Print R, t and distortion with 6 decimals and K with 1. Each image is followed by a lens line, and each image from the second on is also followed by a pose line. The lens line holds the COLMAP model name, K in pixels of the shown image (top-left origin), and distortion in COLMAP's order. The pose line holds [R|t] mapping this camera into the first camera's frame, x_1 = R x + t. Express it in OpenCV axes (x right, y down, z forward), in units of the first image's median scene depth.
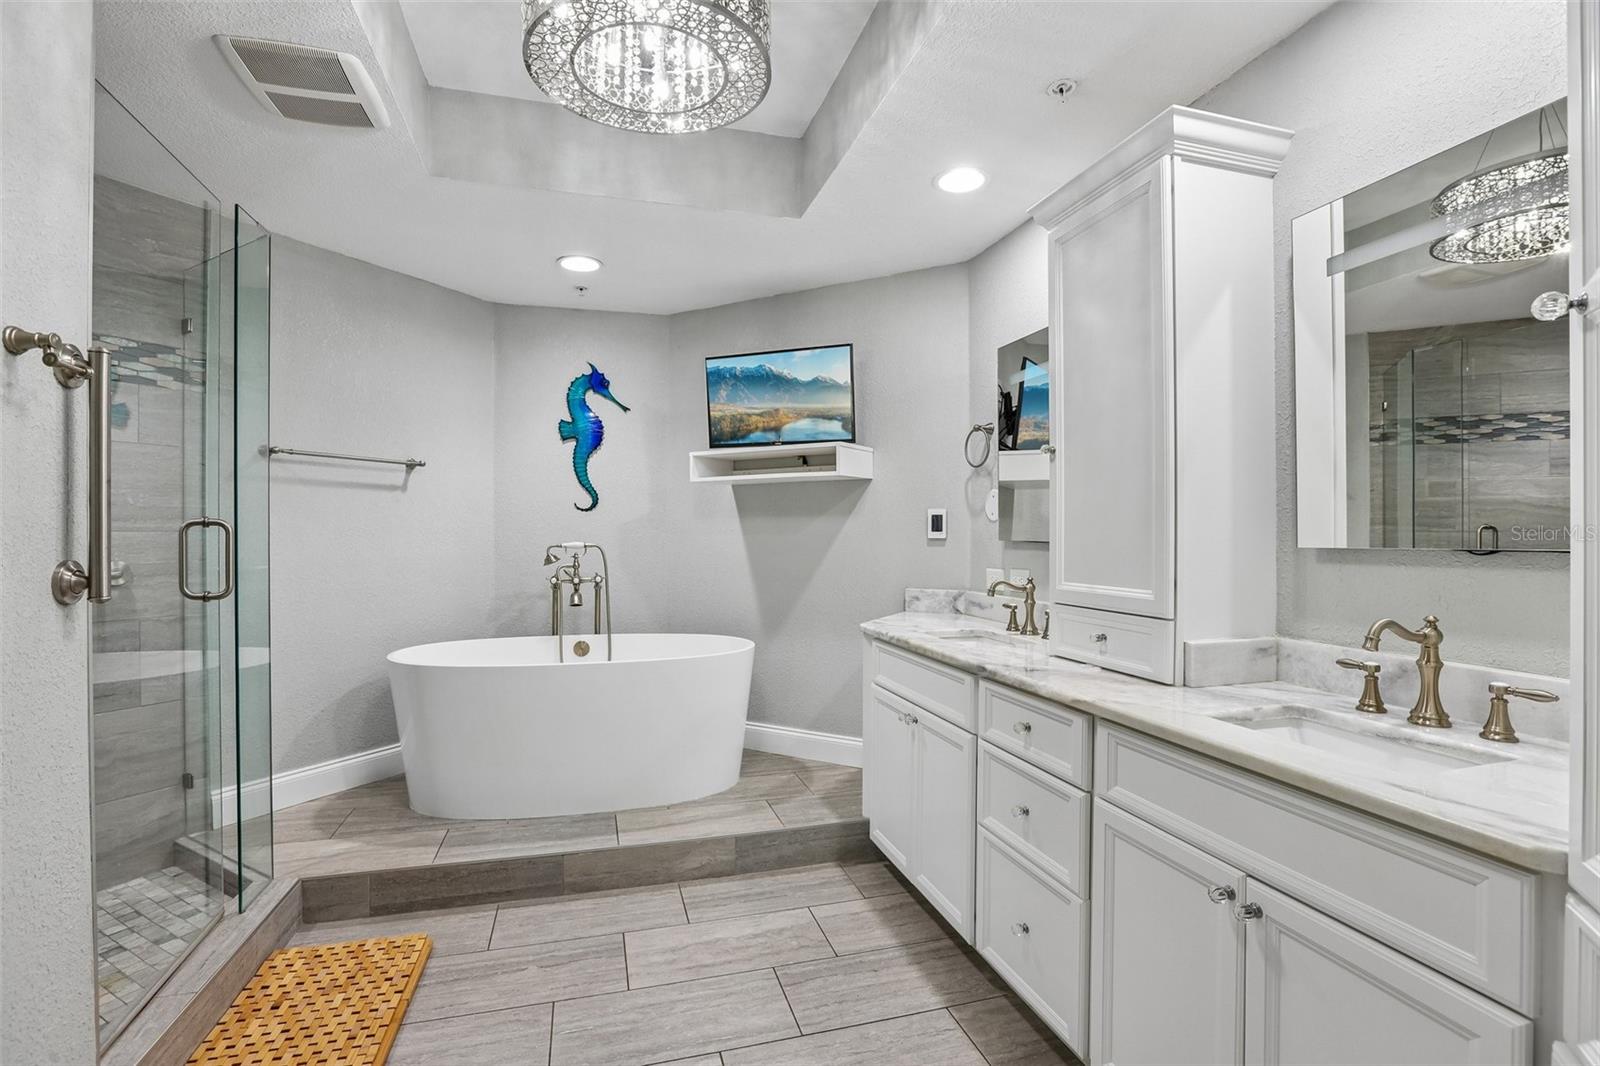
lens RADIAL K [[739.3, 0, 792.9], [0, 739.3, 533.3], [0, 0, 1]] dist [-0.054272, 0.025330]
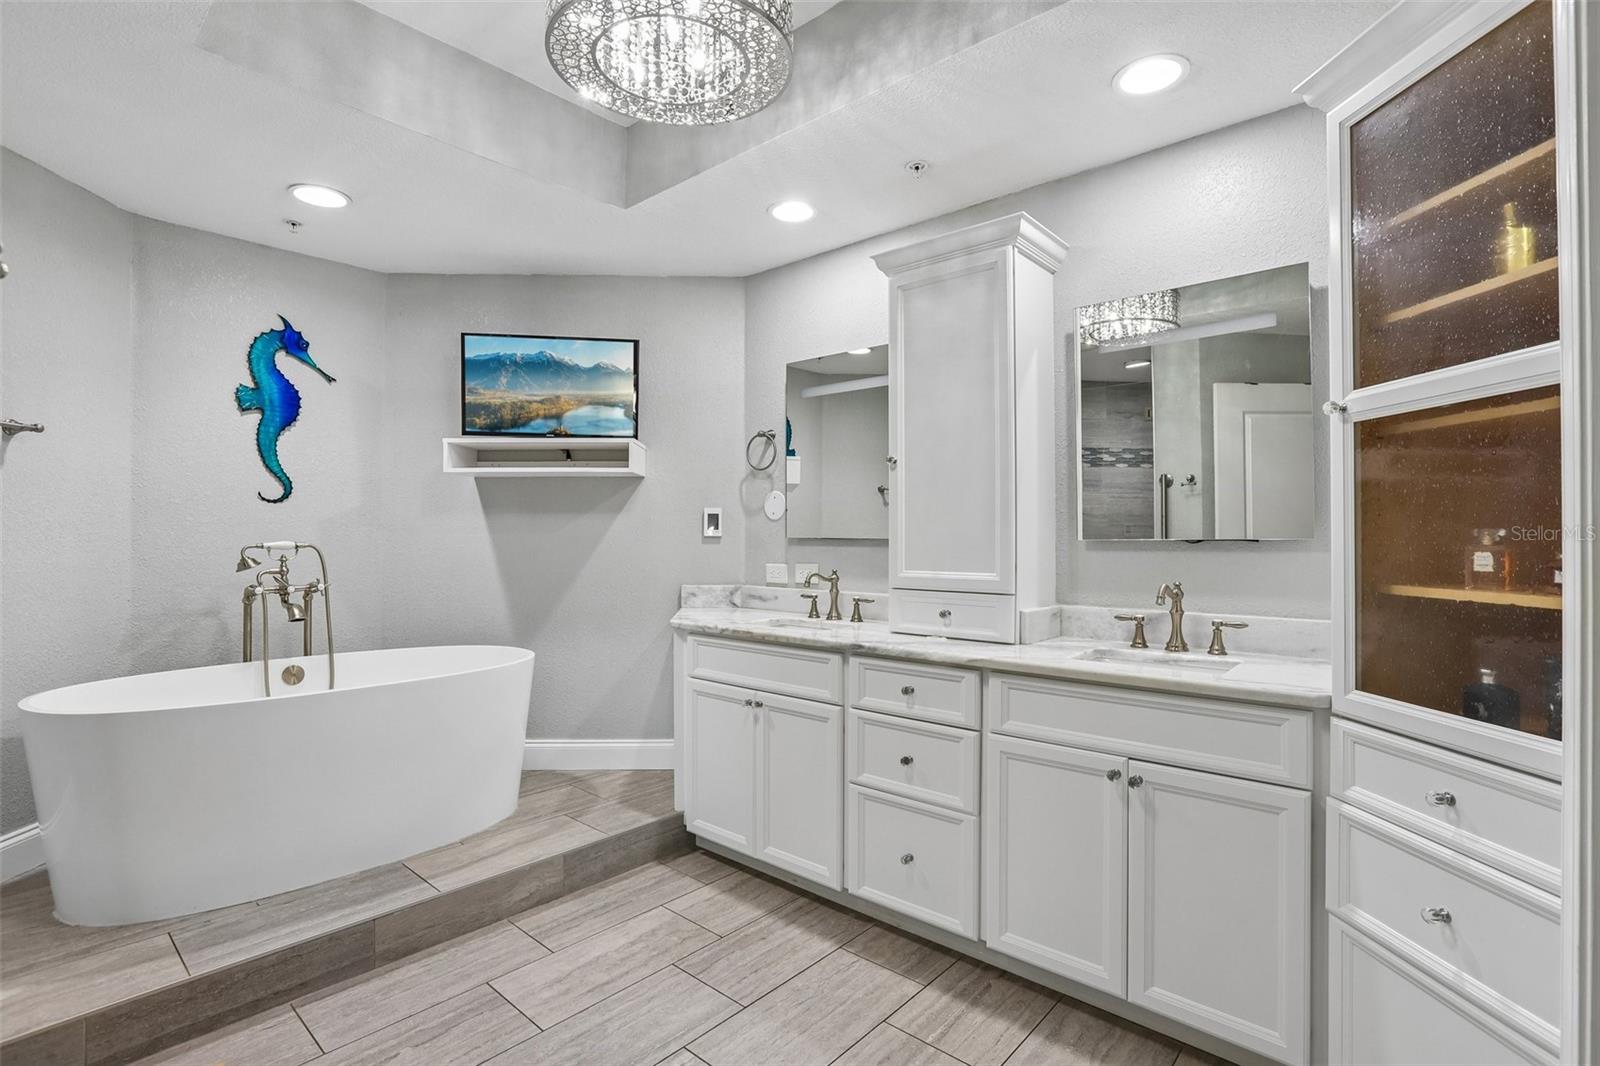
lens RADIAL K [[765.5, 0, 802.1], [0, 765.5, 528.5], [0, 0, 1]] dist [-0.049699, 0.022076]
pose [[0.842349, 0.004961, 0.538910, -0.343790], [-0.000469, 0.999964, -0.008472, 0.006096], [-0.538932, 0.006884, 0.842321, 0.022421]]
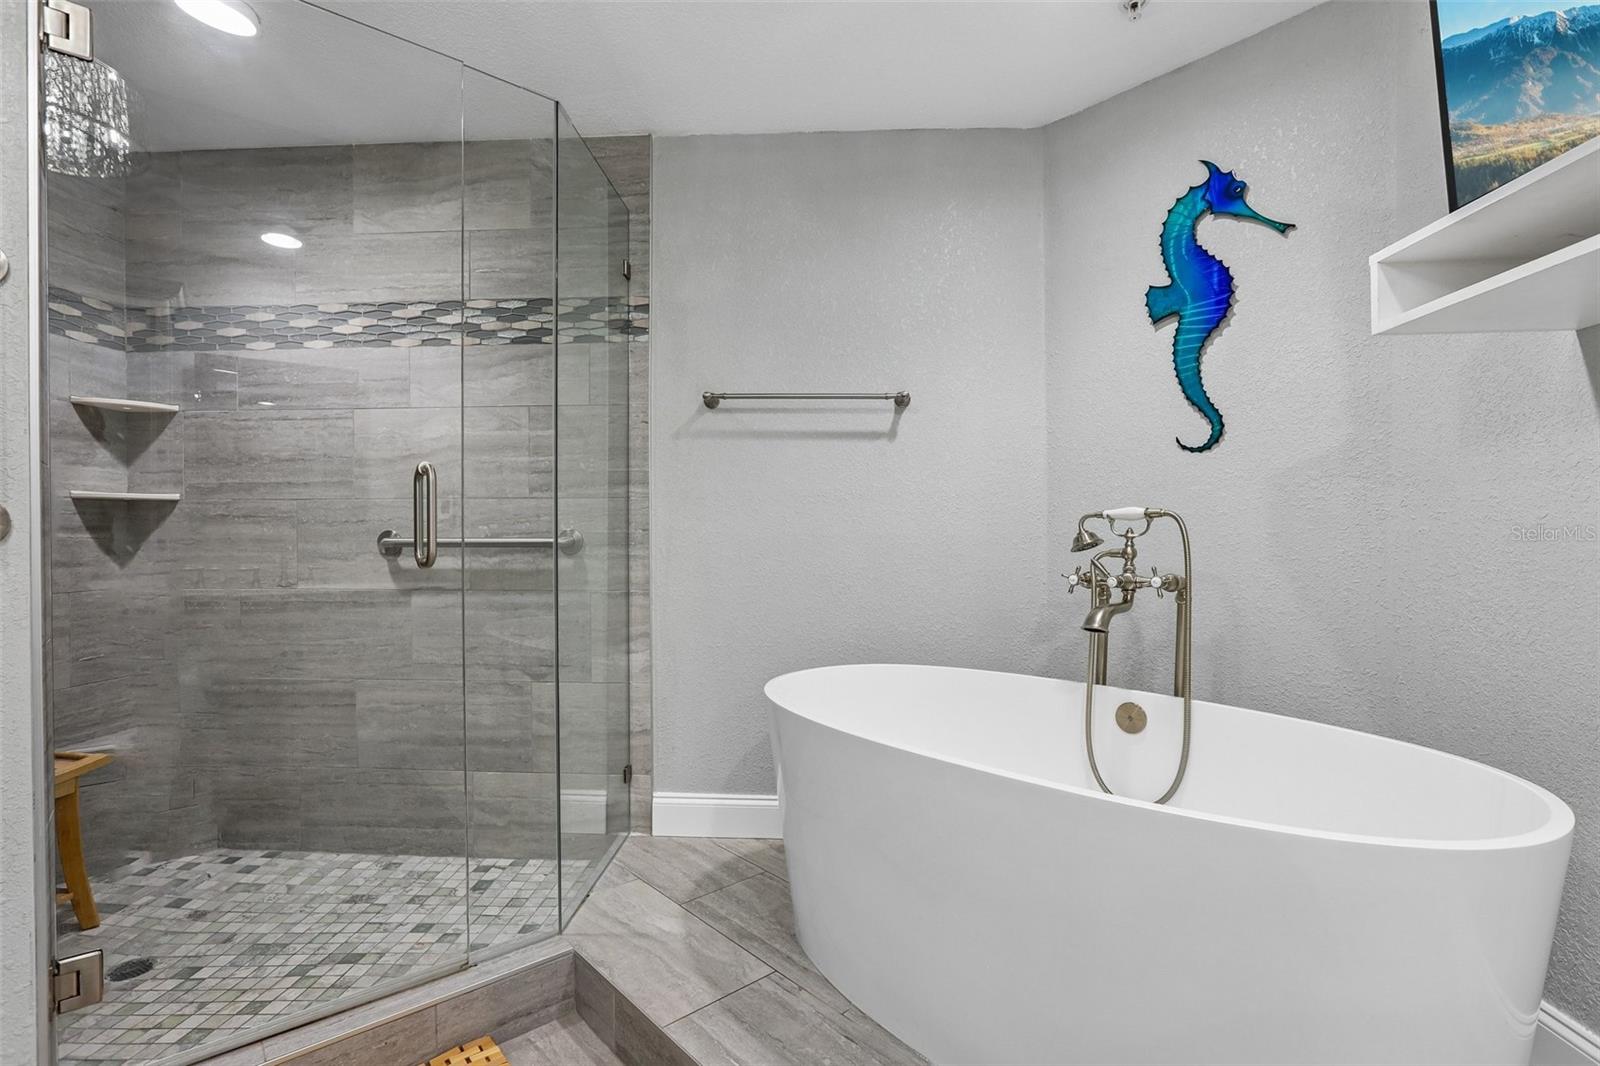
lens RADIAL K [[743.1, 0, 796.8], [0, 743.1, 547.7], [0, 0, 1]] dist [-0.042140, 0.000176]
pose [[0.436860, 0.014167, -0.899418, 0.082235], [-0.003099, 0.999894, 0.014244, 0.044199], [0.899524, -0.003435, 0.436857, 0.755536]]
